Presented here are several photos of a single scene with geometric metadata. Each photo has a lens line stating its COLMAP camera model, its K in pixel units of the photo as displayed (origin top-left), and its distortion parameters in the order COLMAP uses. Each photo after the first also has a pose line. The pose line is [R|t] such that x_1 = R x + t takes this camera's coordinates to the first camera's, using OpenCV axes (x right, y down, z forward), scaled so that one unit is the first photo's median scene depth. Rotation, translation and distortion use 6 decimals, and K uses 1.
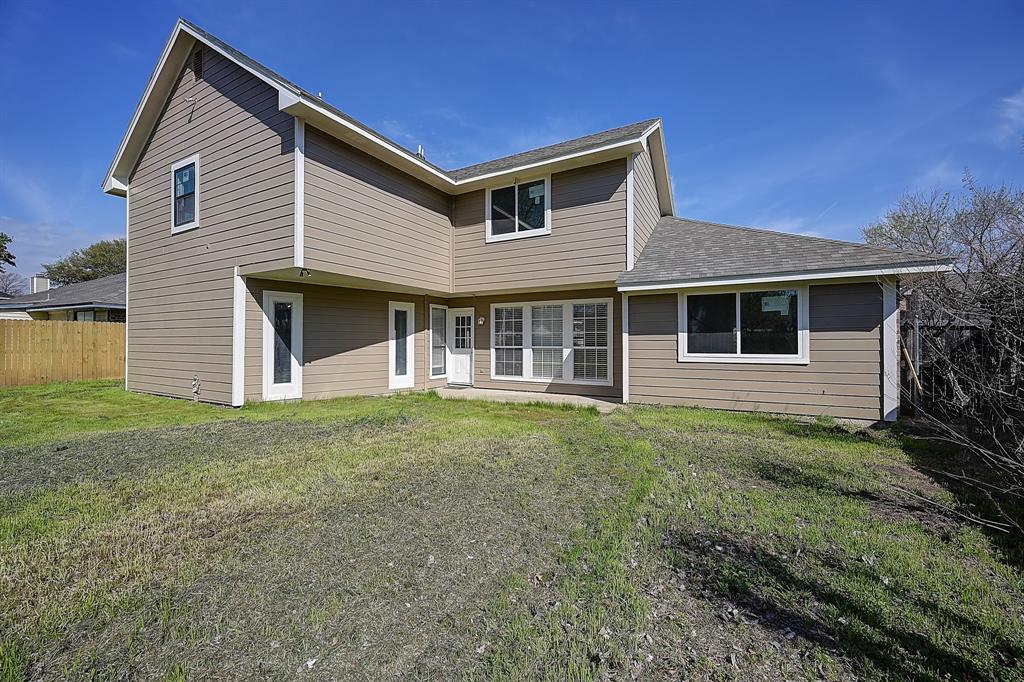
lens RADIAL K [[402.9, 0, 508.4], [0, 402.9, 342.3], [0, 0, 1]] dist [-0.006467, 0.000953]
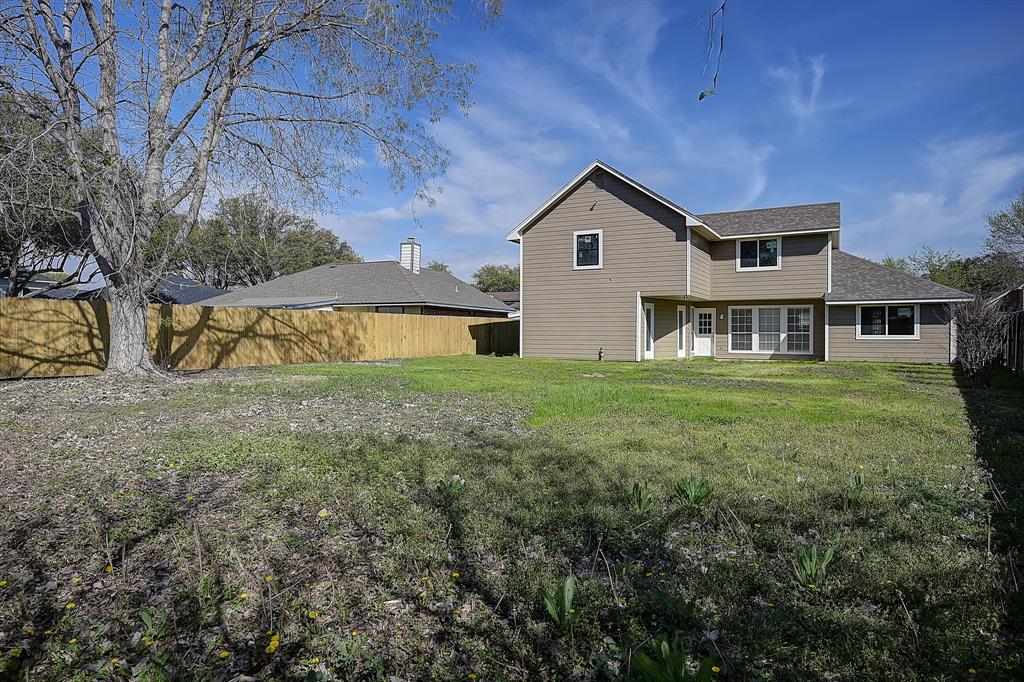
lens RADIAL K [[585.0, 0, 517.4], [0, 585.0, 339.2], [0, 0, 1]] dist [-0.007448, -0.001723]
pose [[0.999976, 0.000694, 0.006934, -0.960662], [-0.000779, 0.999925, 0.012217, 0.009672], [-0.006925, -0.012222, 0.999901, -1.417370]]
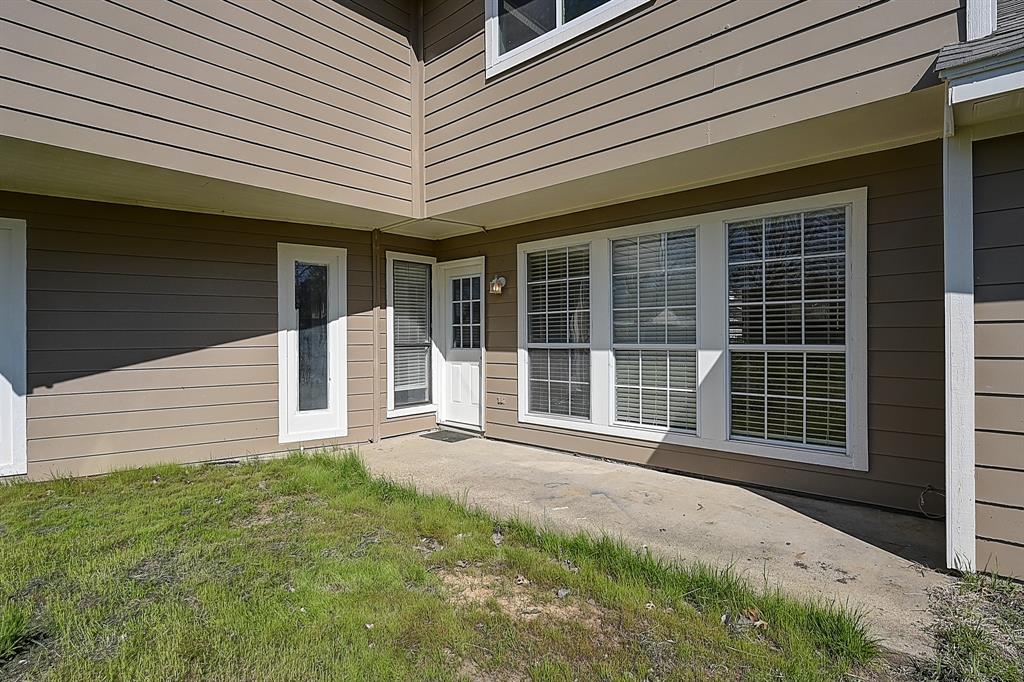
lens RADIAL K [[512.5, 0, 505.3], [0, 512.5, 341.5], [0, 0, 1]] dist [0.000241, -0.001006]
pose [[0.974475, -0.005789, -0.224423, 0.068515], [0.008735, 0.999888, 0.012140, 0.000693], [0.224328, -0.013791, 0.974416, 0.496498]]
